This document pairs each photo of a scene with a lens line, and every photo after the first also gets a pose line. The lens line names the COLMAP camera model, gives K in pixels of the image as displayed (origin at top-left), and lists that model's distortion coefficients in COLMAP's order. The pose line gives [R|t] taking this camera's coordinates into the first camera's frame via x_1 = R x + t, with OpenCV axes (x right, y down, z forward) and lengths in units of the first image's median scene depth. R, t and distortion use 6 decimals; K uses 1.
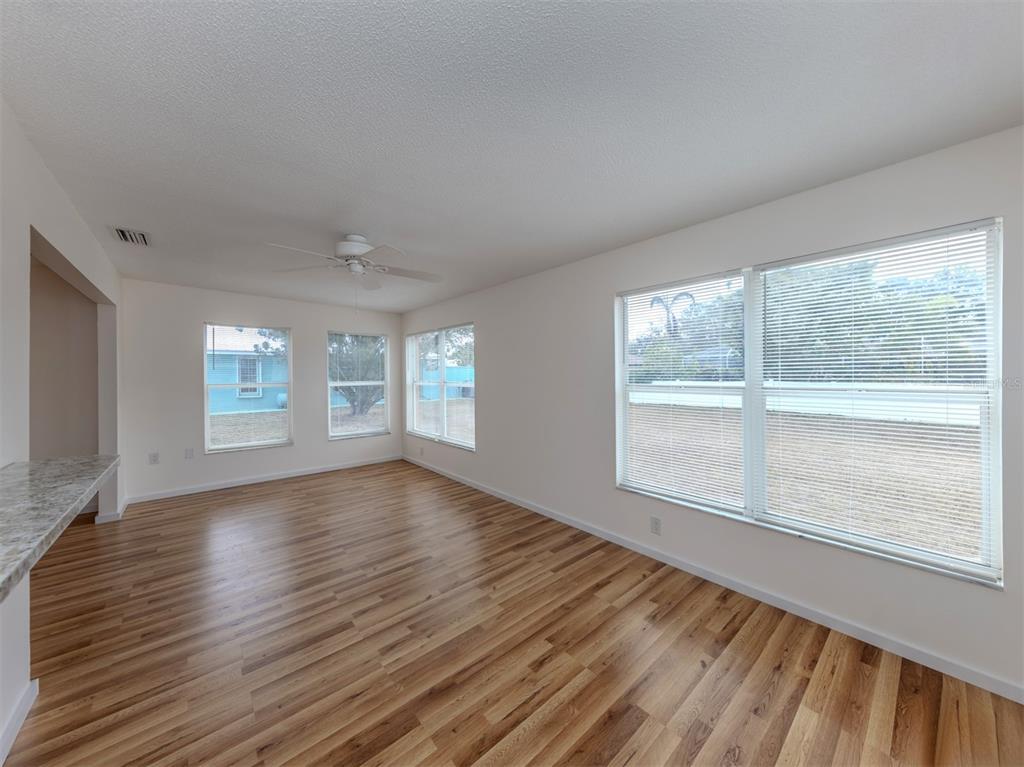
lens RADIAL K [[365.8, 0, 507.4], [0, 365.8, 378.6], [0, 0, 1]] dist [0.004484, 0.000003]
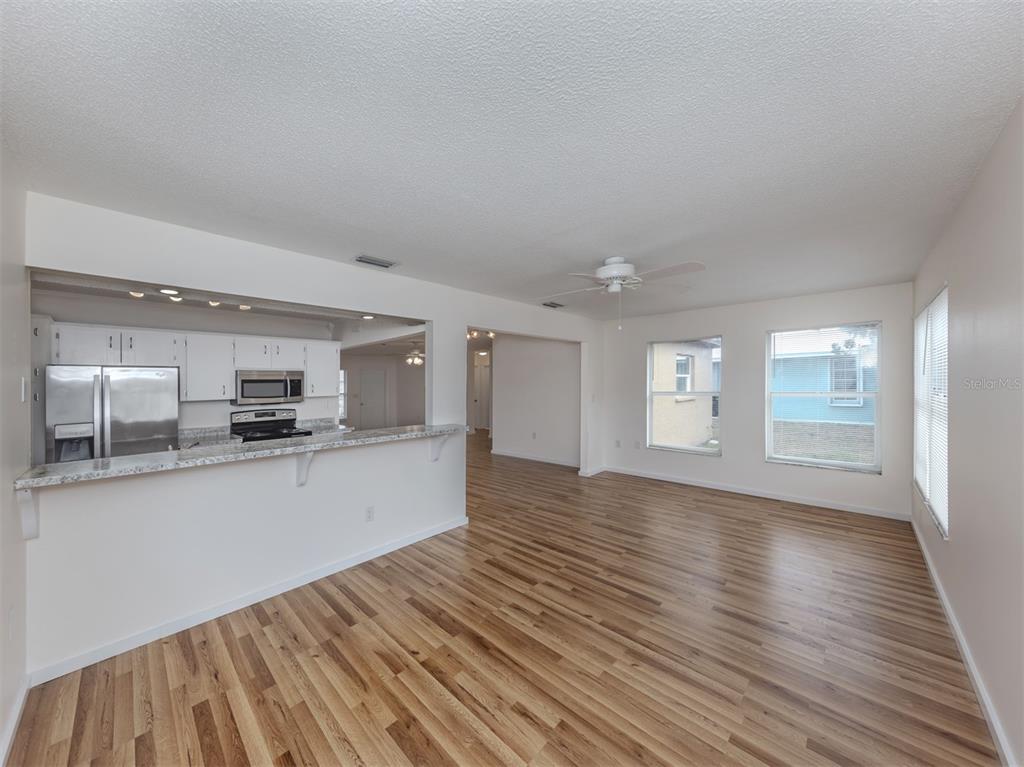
lens RADIAL K [[365.8, 0, 462.4], [0, 365.8, 383.9], [0, 0, 1]] dist [0.004484, 0.000003]
pose [[0.041618, 0.004261, -0.999125, 0.891353], [0.002442, 0.999987, 0.004367, -0.040121], [0.999131, -0.002622, 0.041607, 0.732511]]
